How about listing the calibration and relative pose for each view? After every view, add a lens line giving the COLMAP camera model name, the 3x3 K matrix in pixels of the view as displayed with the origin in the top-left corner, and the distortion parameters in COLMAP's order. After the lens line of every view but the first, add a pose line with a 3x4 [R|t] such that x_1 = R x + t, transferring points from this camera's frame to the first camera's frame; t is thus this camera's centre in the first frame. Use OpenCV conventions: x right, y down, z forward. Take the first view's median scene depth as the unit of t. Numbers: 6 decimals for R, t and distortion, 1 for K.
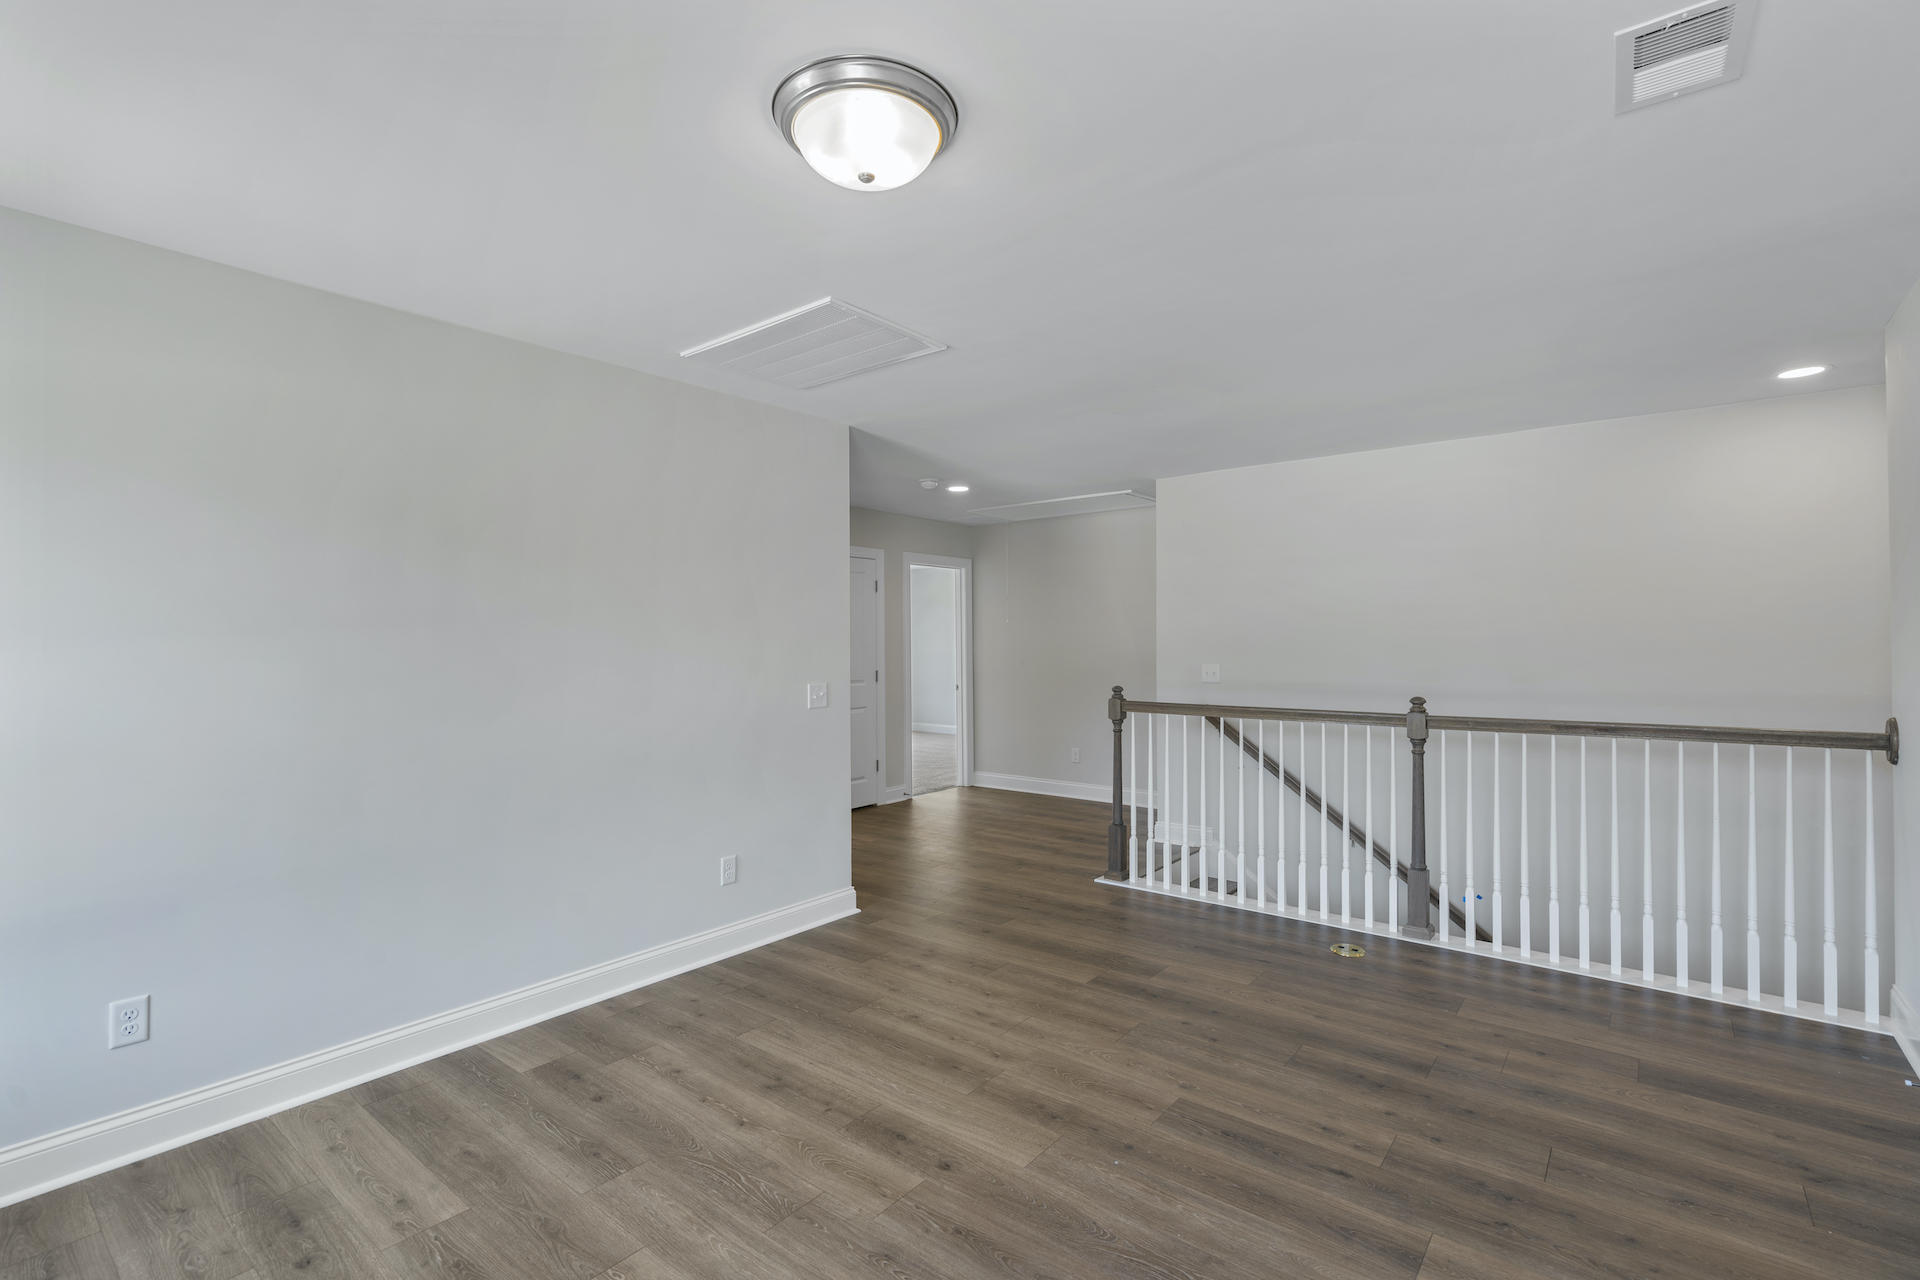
lens RADIAL K [[862.7, 0, 964.3], [0, 862.7, 636.7], [0, 0, 1]] dist [-0.005178, 0.001863]
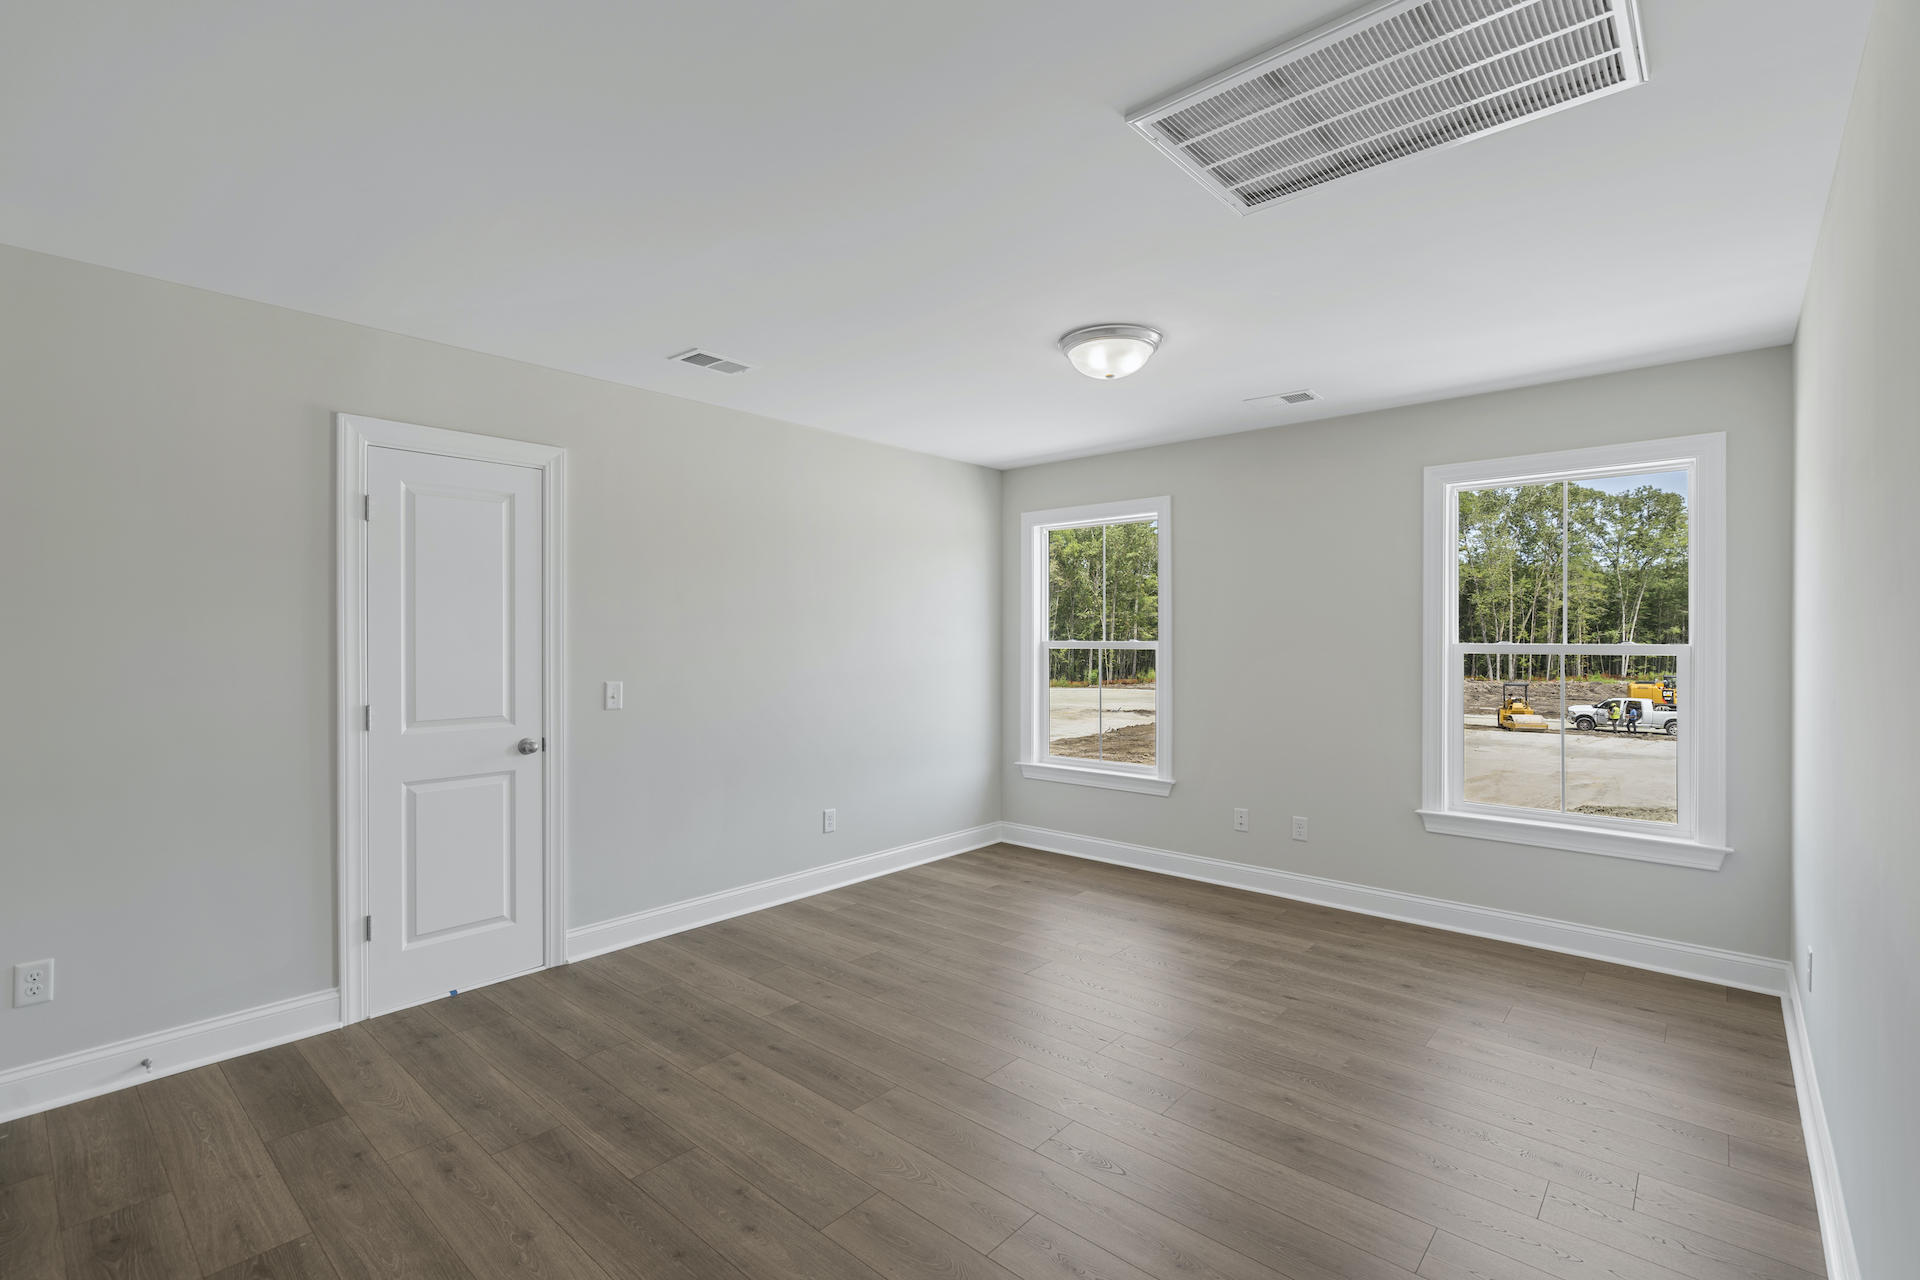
lens RADIAL K [[862.7, 0, 956.6], [0, 862.7, 637.1], [0, 0, 1]] dist [-0.005178, 0.001863]
pose [[-0.998491, 0.004541, 0.054720, 0.074634], [0.004385, 0.999986, -0.002966, 0.008150], [-0.054732, -0.002721, -0.998497, 1.895075]]
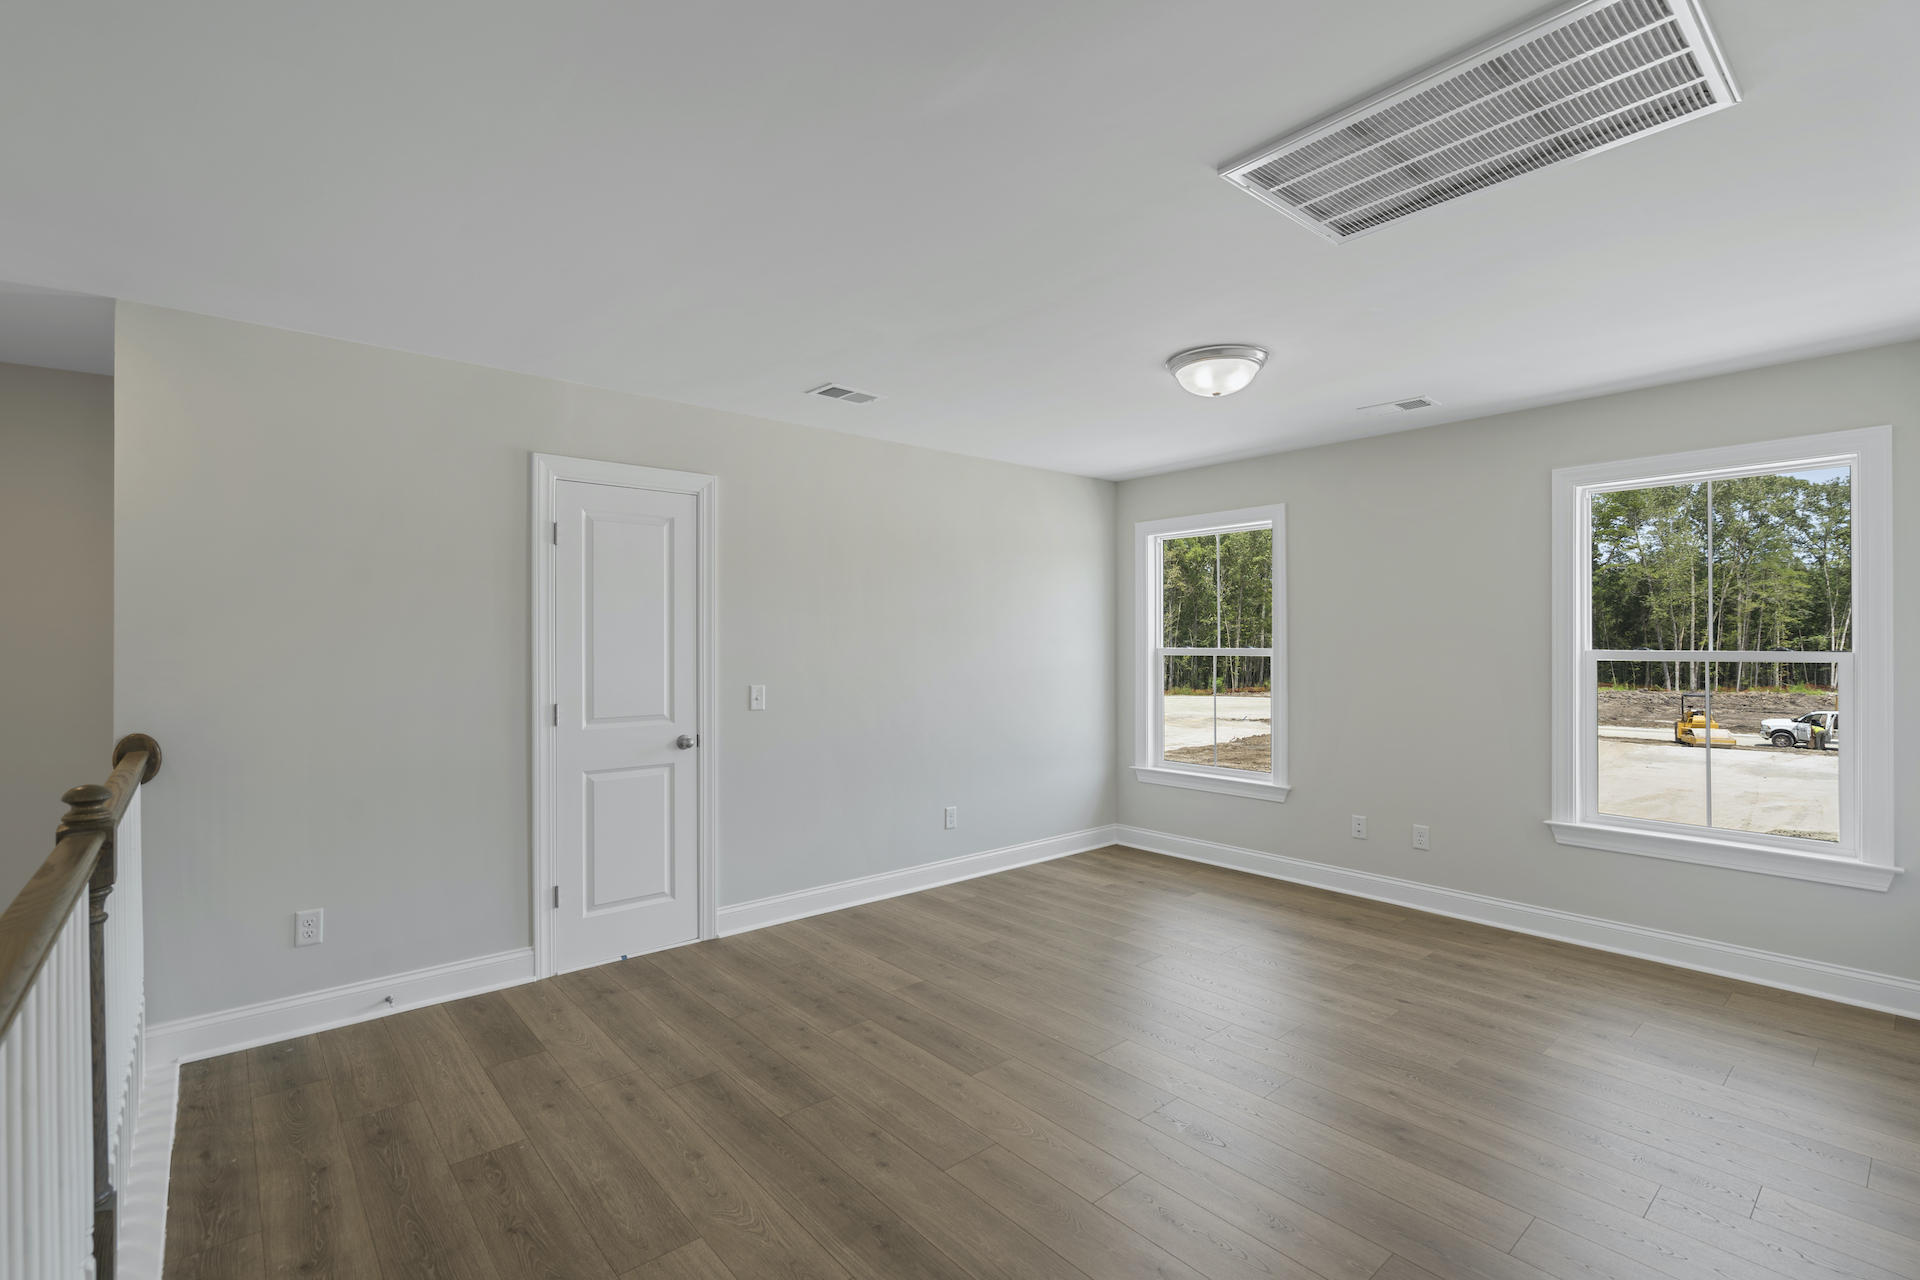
lens RADIAL K [[862.7, 0, 955.7], [0, 862.7, 641.2], [0, 0, 1]] dist [-0.005178, 0.001863]
pose [[-0.981357, 0.006618, 0.192078, 0.059789], [0.005374, 0.999961, -0.006998, 0.007900], [-0.192117, -0.005836, -0.981355, 1.981293]]
